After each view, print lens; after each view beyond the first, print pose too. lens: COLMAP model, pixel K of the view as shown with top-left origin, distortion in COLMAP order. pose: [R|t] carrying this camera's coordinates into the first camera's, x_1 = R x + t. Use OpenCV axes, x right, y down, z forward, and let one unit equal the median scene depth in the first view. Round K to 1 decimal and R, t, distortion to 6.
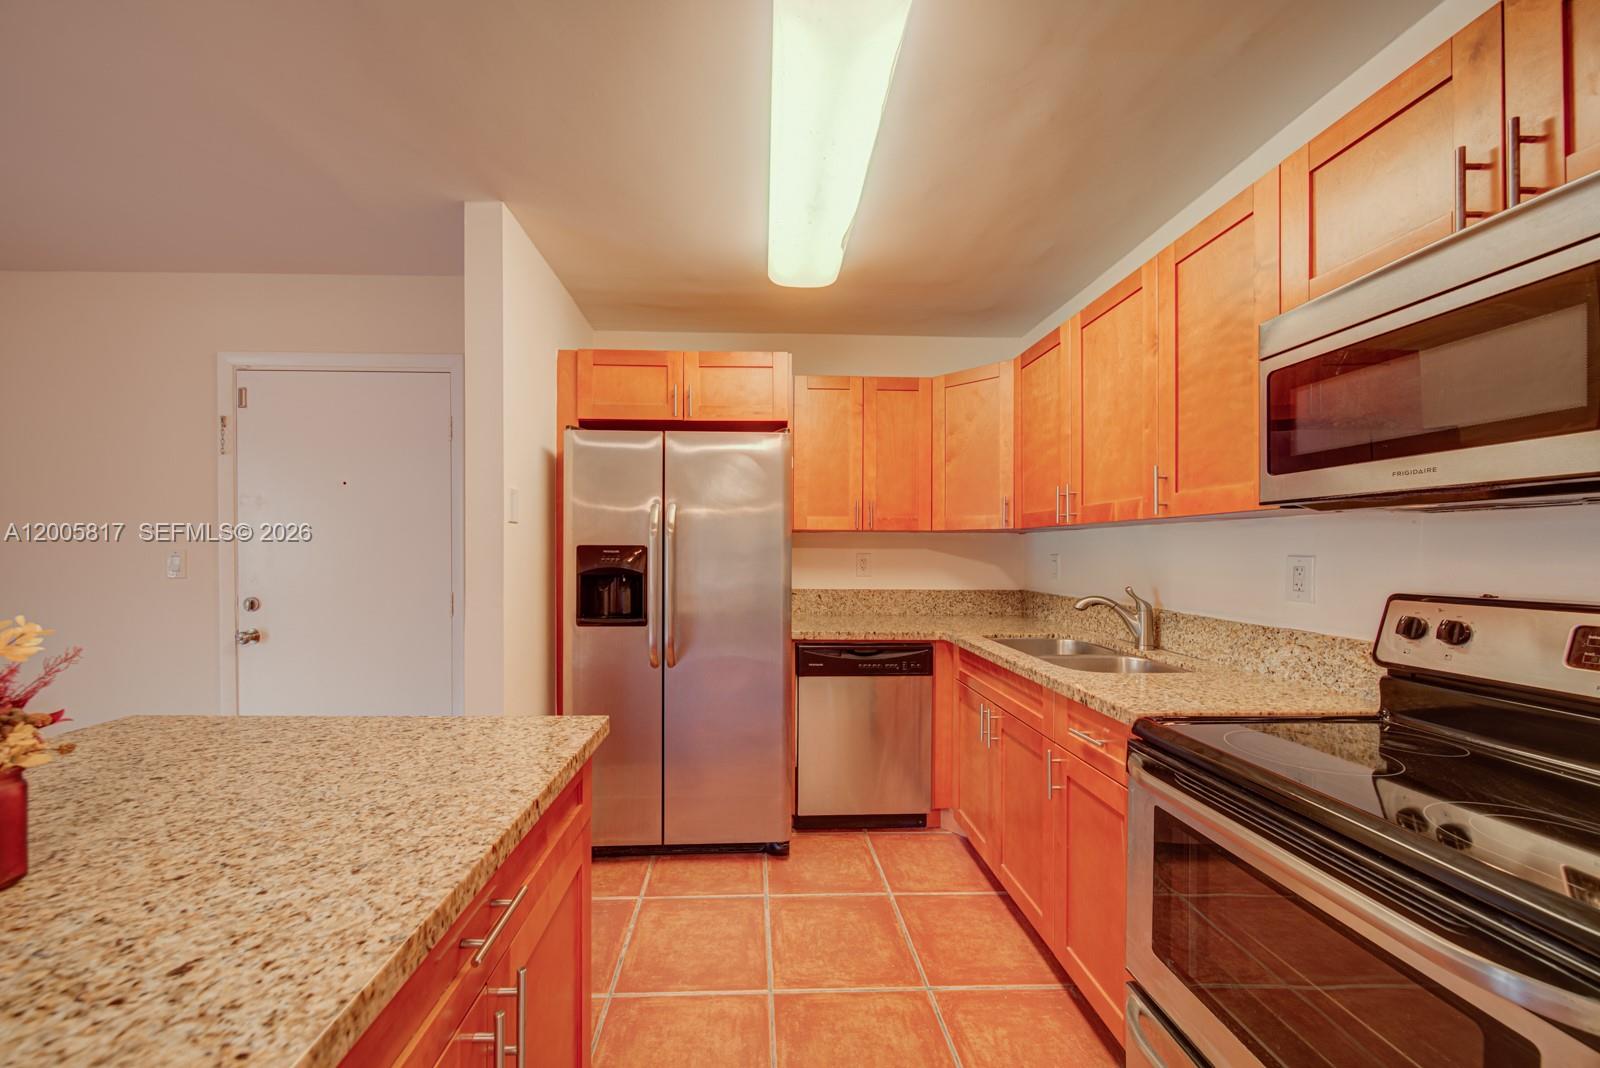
lens RADIAL K [[570.4, 0, 777.3], [0, 570.4, 557.4], [0, 0, 1]] dist [-0.002664, 0.000099]
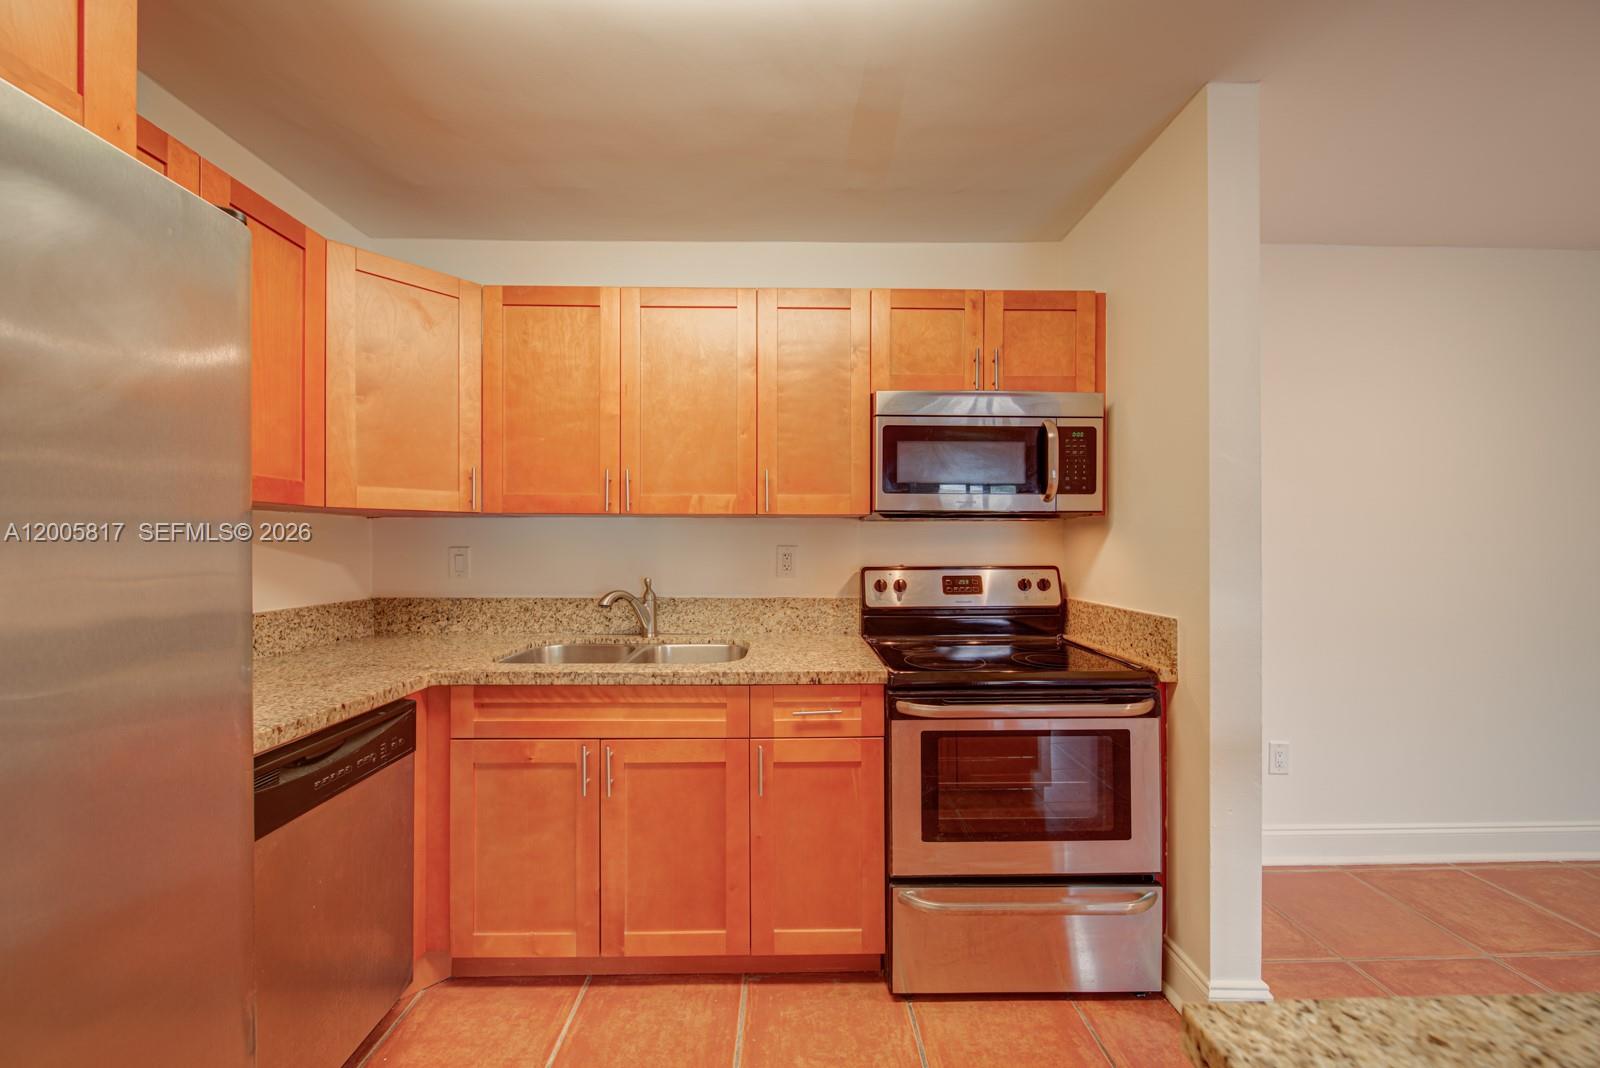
lens RADIAL K [[570.4, 0, 801.1], [0, 570.4, 536.4], [0, 0, 1]] dist [-0.002664, 0.000099]
pose [[0.016674, 0.005730, 0.999845, -0.348781], [0.010111, 0.999931, -0.005899, -0.011577], [-0.999810, 0.010207, 0.016615, 0.626257]]
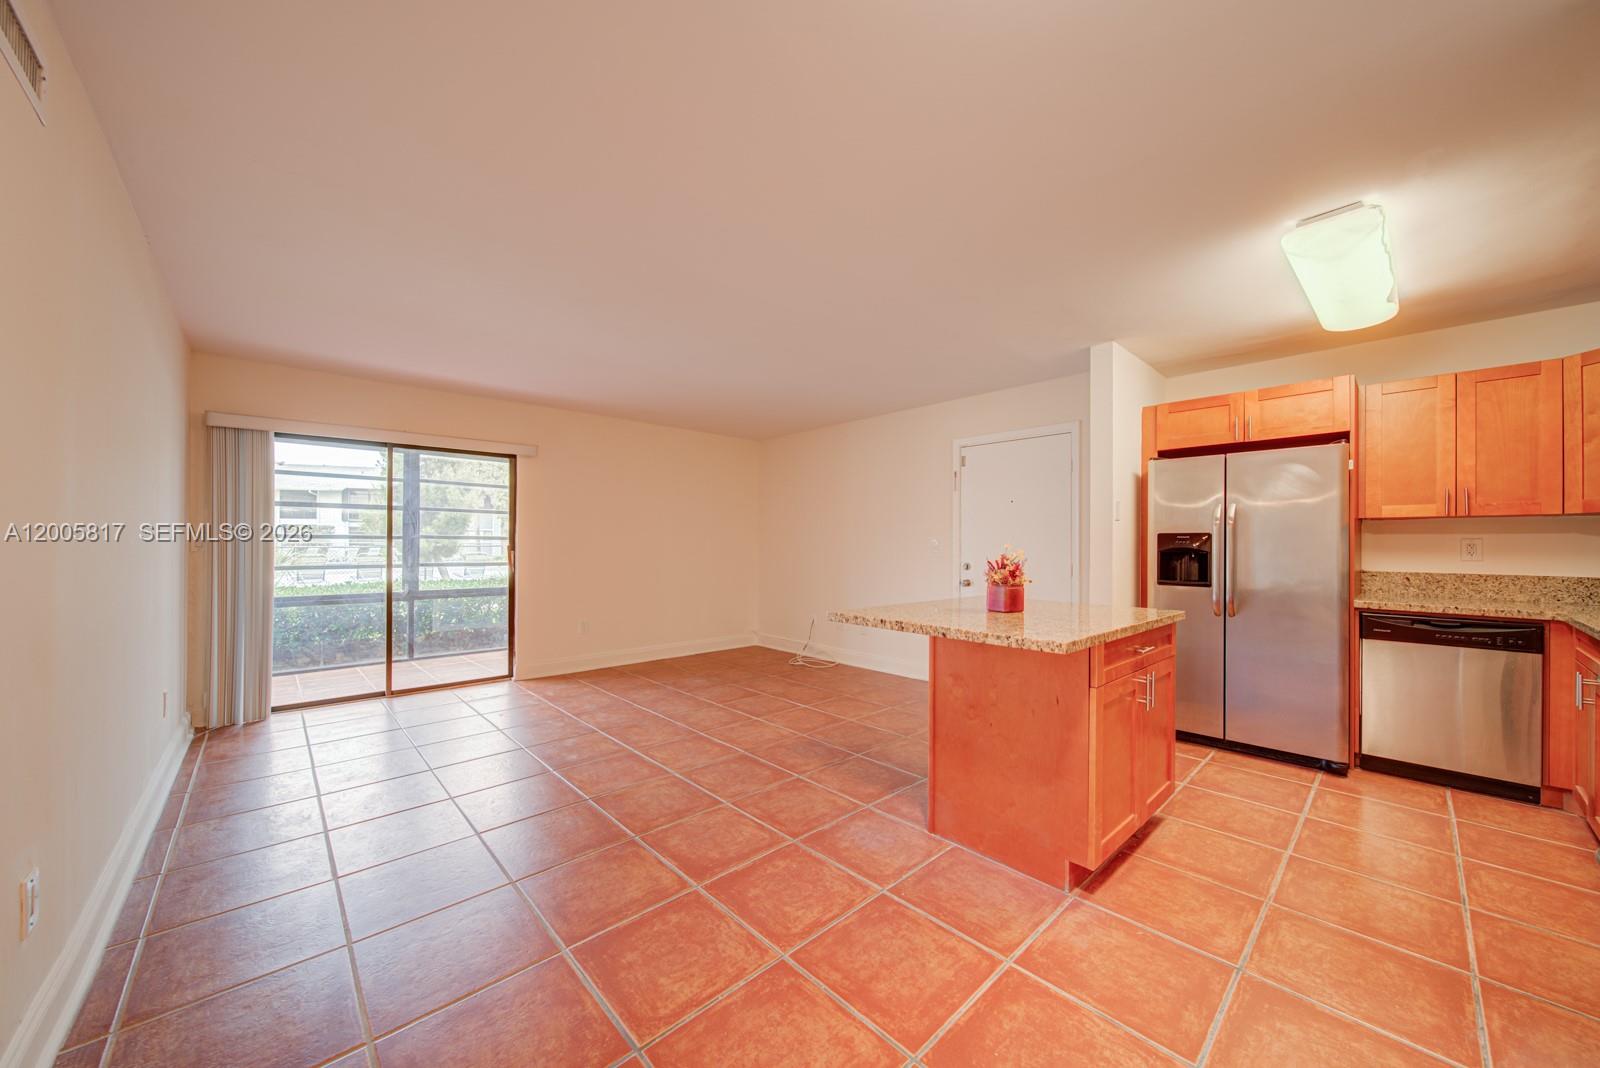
lens RADIAL K [[570.4, 0, 791.0], [0, 570.4, 544.0], [0, 0, 1]] dist [-0.002664, 0.000099]
pose [[0.644491, -0.001398, -0.764610, 0.193940], [-0.008350, 0.999926, -0.008865, 0.029415], [0.764566, 0.012098, 0.644432, -0.769412]]
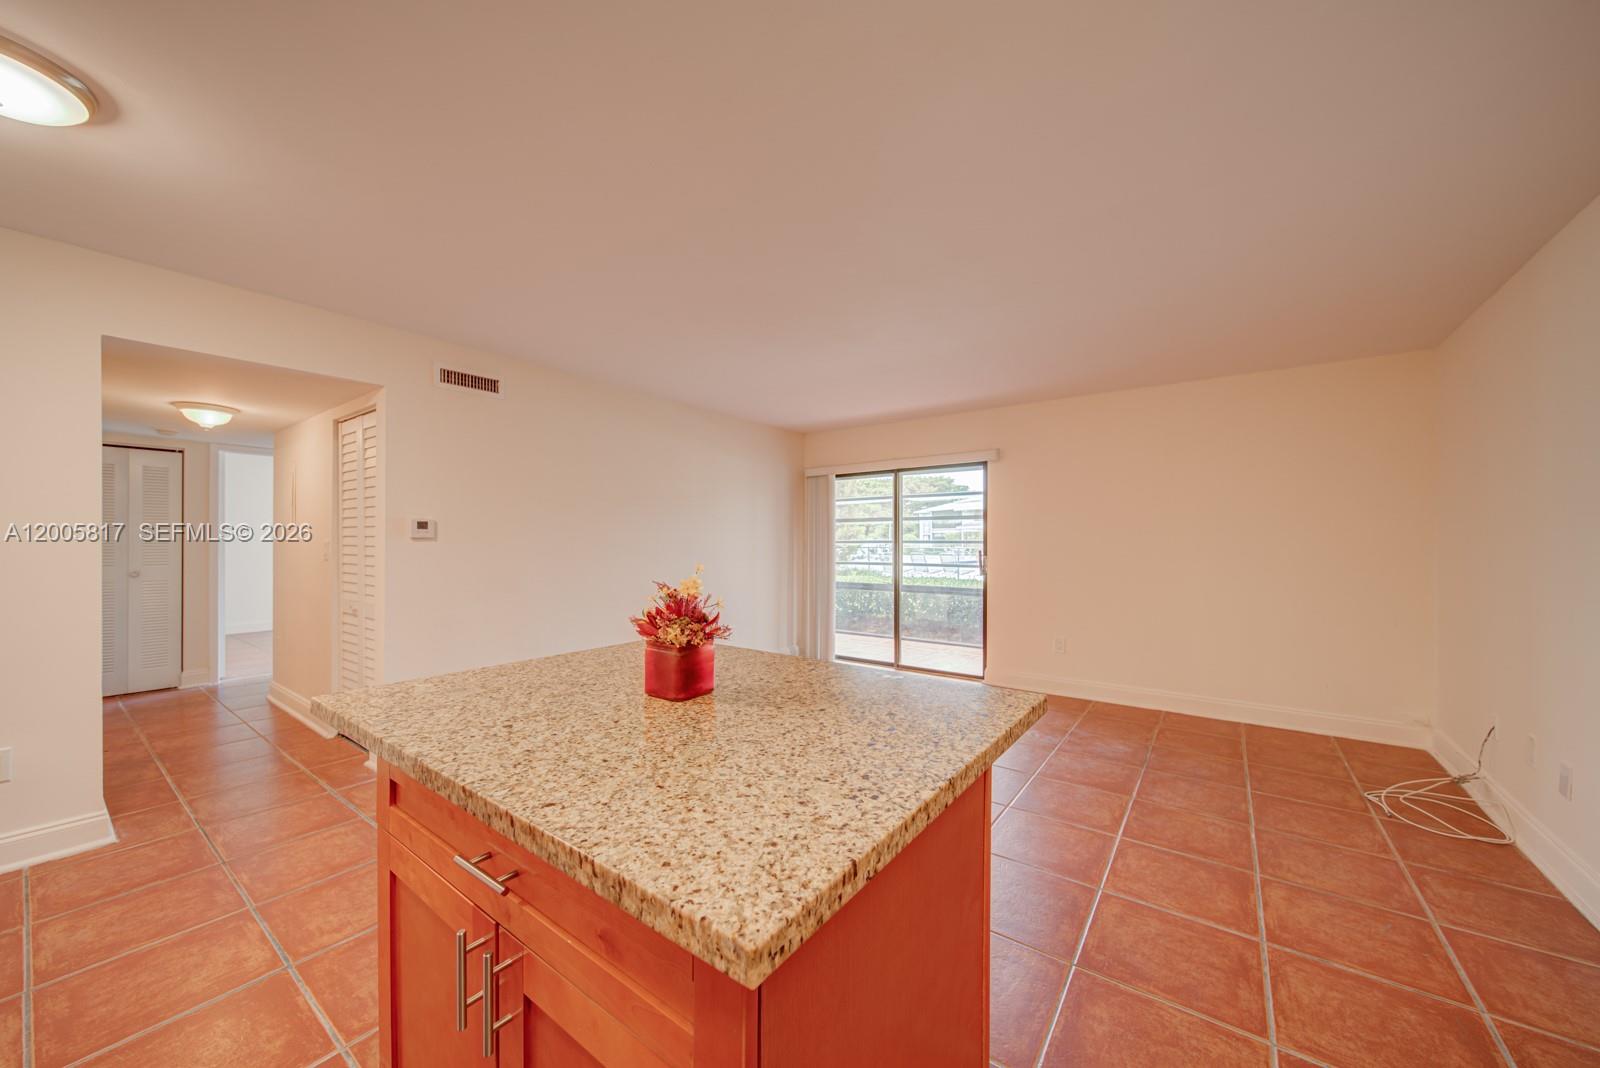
lens RADIAL K [[570.4, 0, 811.8], [0, 570.4, 540.1], [0, 0, 1]] dist [-0.002664, 0.000099]
pose [[-0.618317, -0.007086, -0.785897, -0.001627], [-0.011204, 0.999937, -0.000201, -0.005340], [0.785849, 0.008681, -0.618357, 0.648979]]
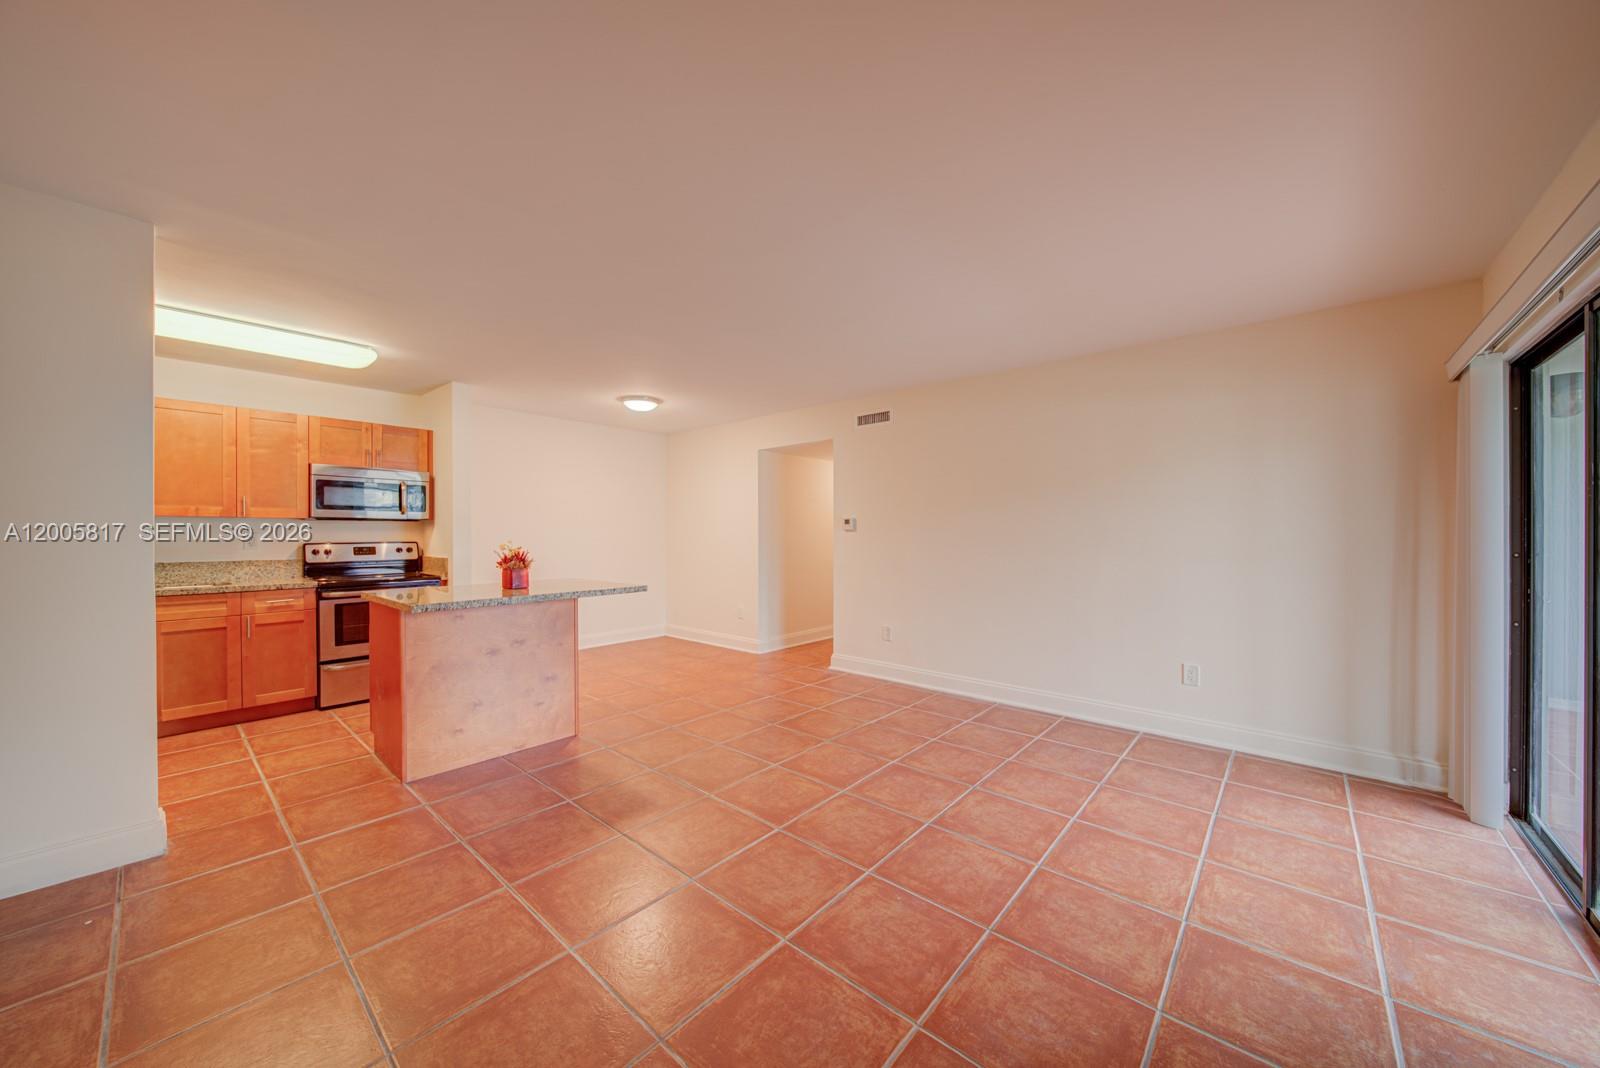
lens RADIAL K [[570.4, 0, 801.2], [0, 570.4, 533.7], [0, 0, 1]] dist [-0.002664, 0.000099]
pose [[-0.725464, -0.005872, 0.688235, -1.905800], [0.005782, 0.999876, 0.014625, -0.015527], [-0.688236, 0.014589, -0.725340, 0.775757]]
